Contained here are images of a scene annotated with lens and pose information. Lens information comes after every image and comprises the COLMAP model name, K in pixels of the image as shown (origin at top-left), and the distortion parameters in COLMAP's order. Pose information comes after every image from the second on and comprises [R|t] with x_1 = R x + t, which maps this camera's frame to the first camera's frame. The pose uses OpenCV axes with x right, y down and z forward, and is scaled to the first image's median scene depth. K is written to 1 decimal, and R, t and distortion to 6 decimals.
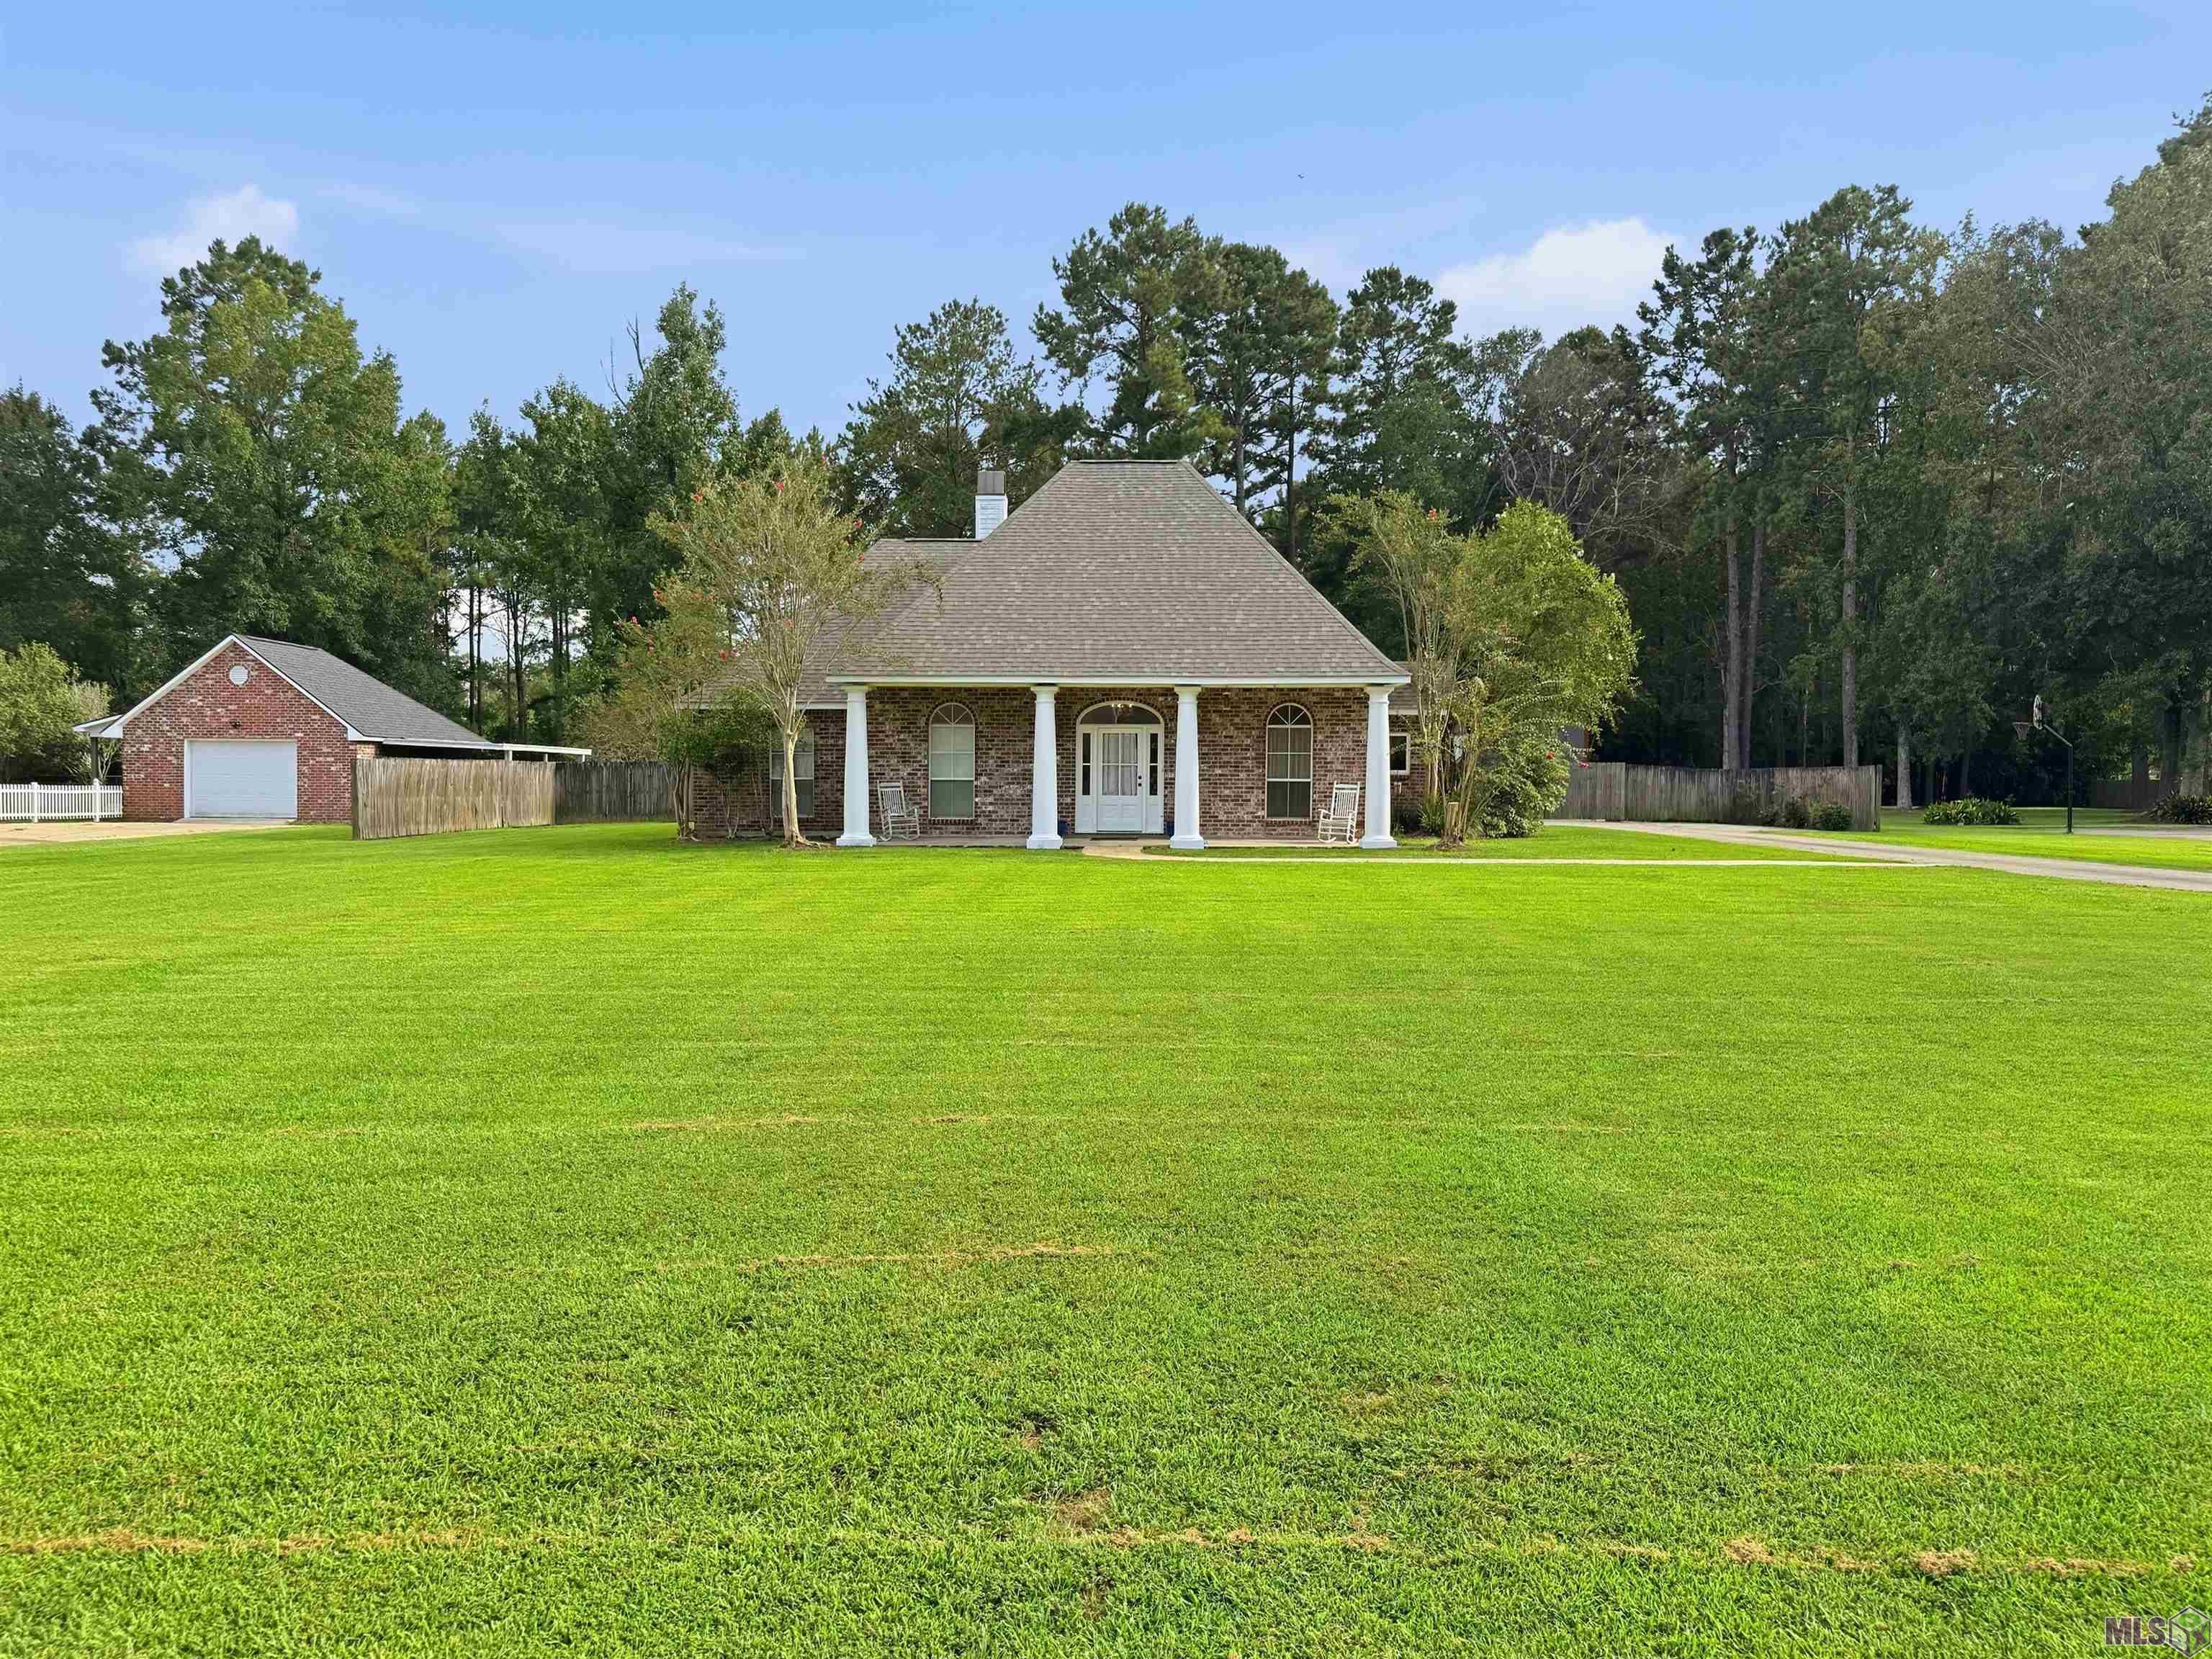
lens RADIAL K [[1577.9, 0, 1102.8], [0, 1577.9, 832.7], [0, 0, 1]] dist [0.022243, -0.020542]
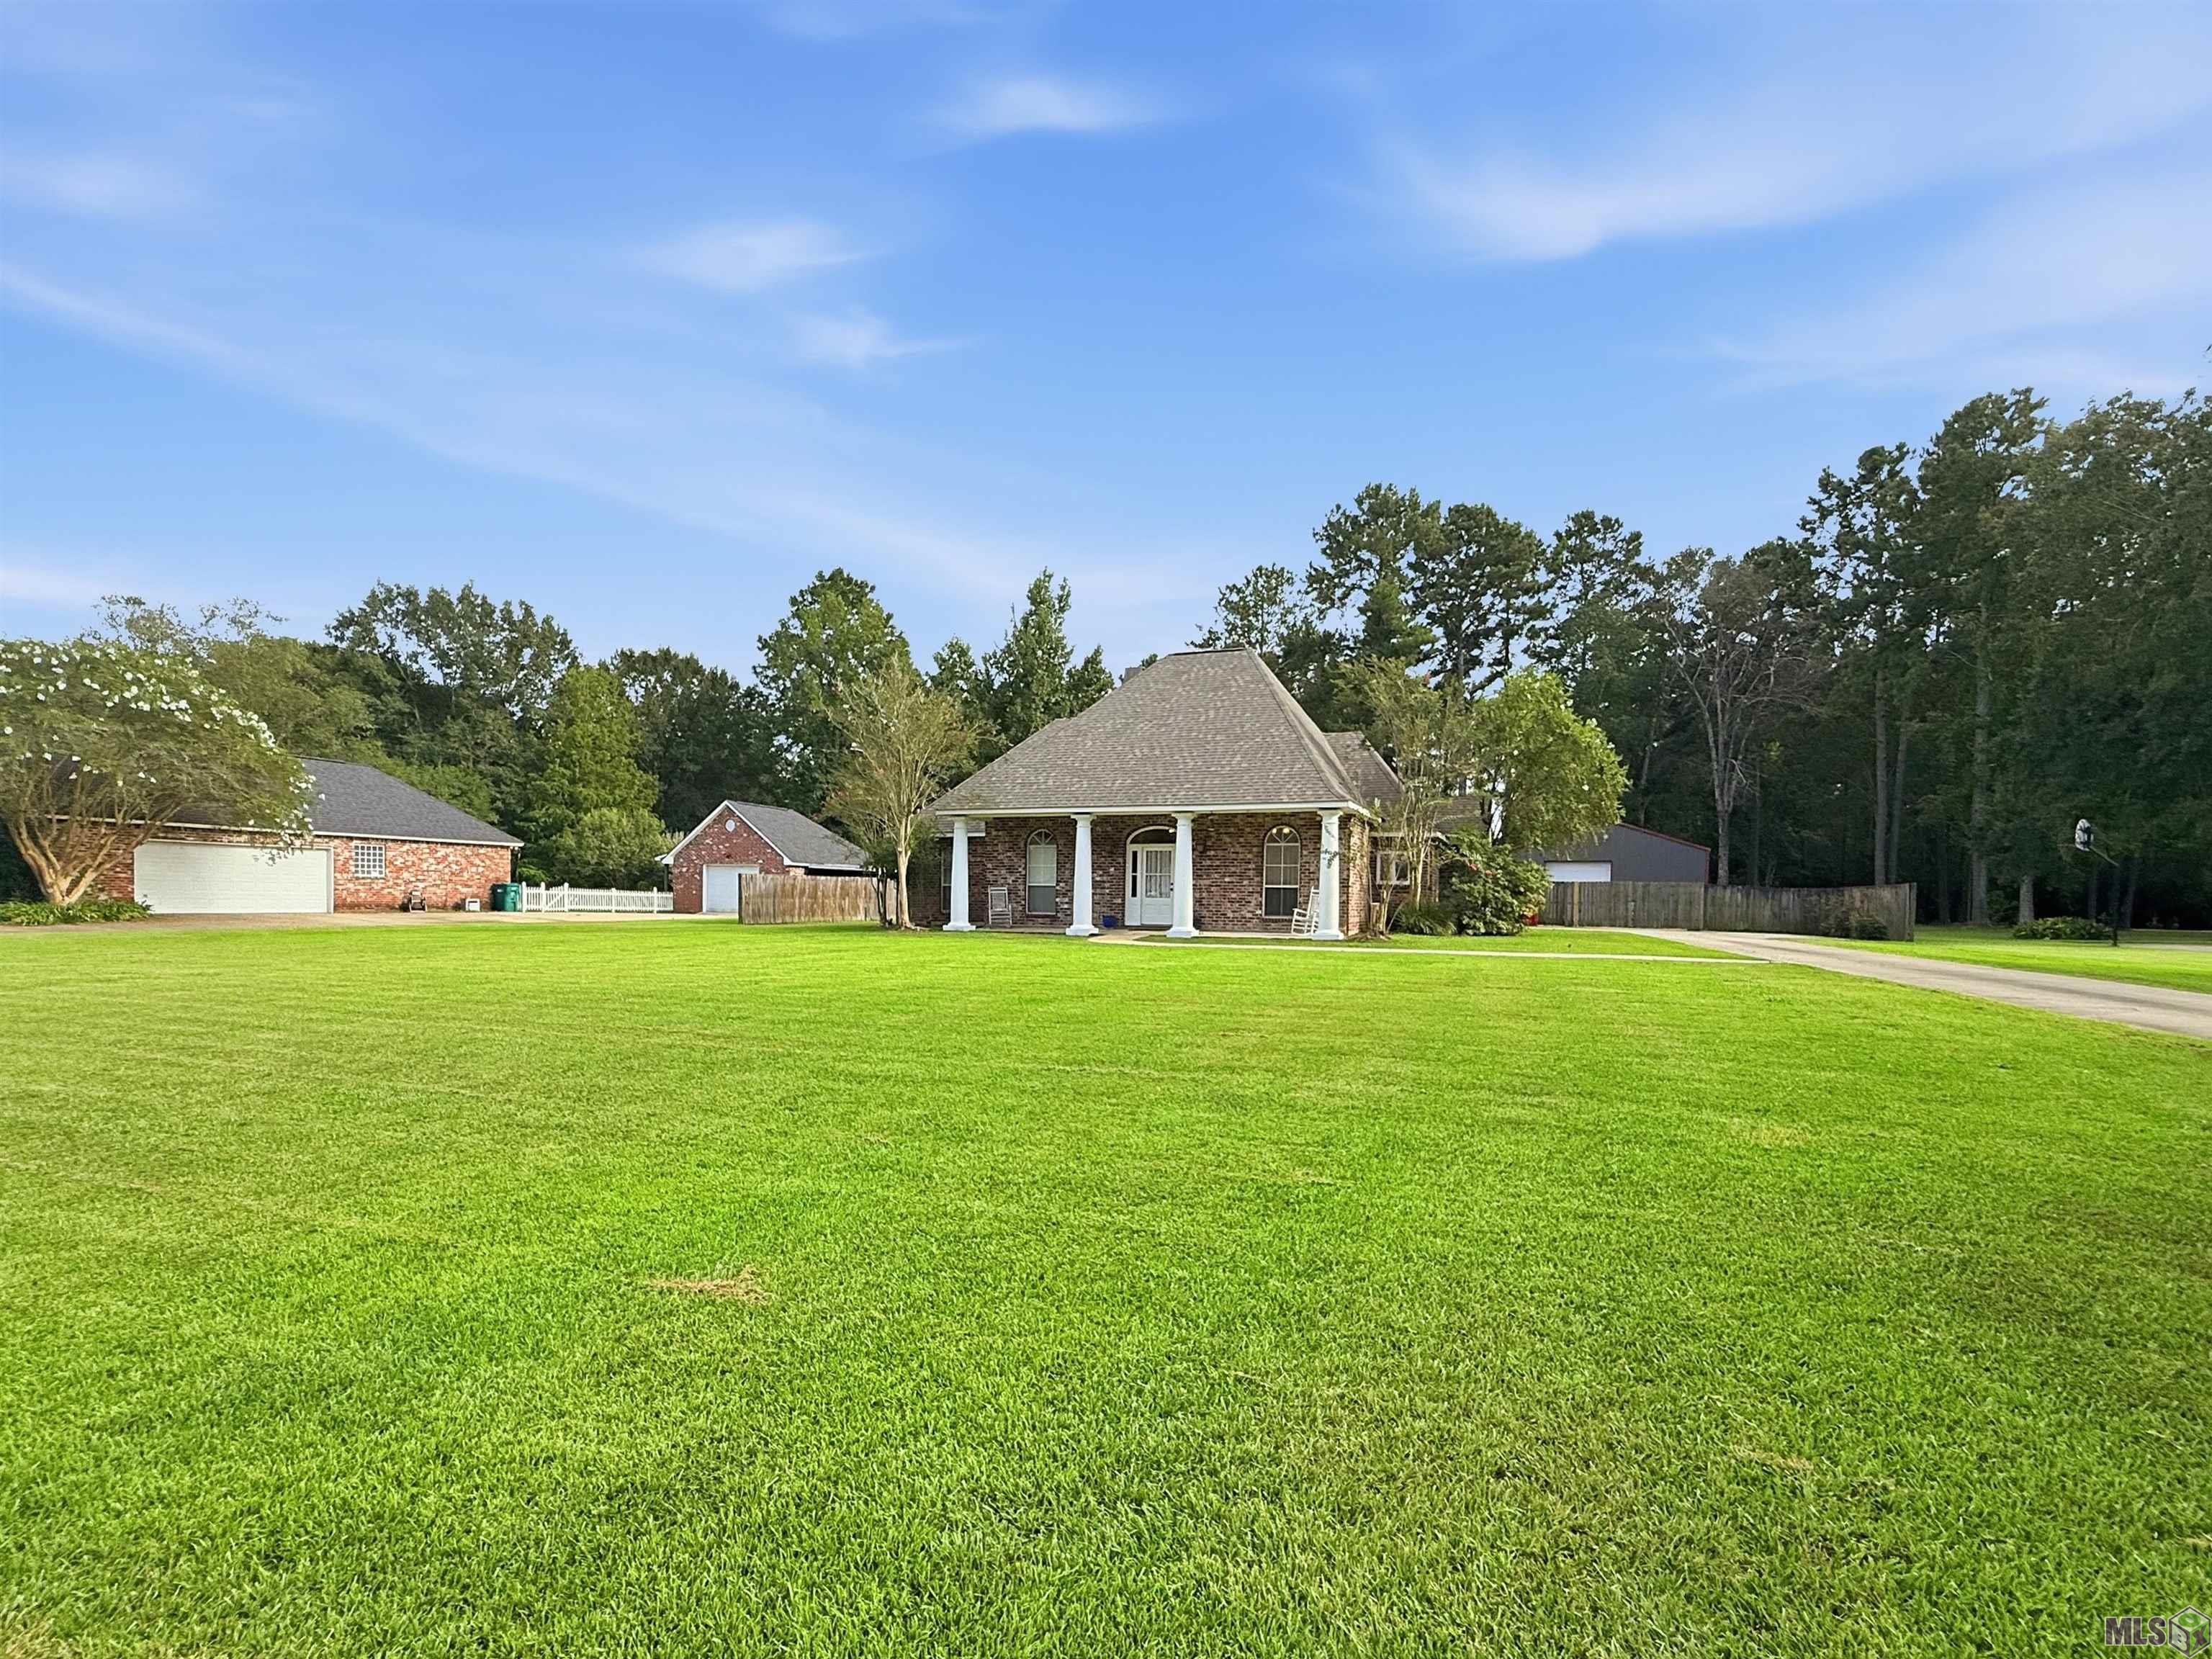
lens RADIAL K [[1046.4, 0, 1134.5], [0, 1046.4, 933.0], [0, 0, 1]] dist [-0.001429, 0.002049]
pose [[0.947772, 0.018397, -0.318418, 0.131021], [-0.020243, 0.999792, -0.002490, 0.004244], [0.318306, 0.008806, 0.947947, 0.072772]]
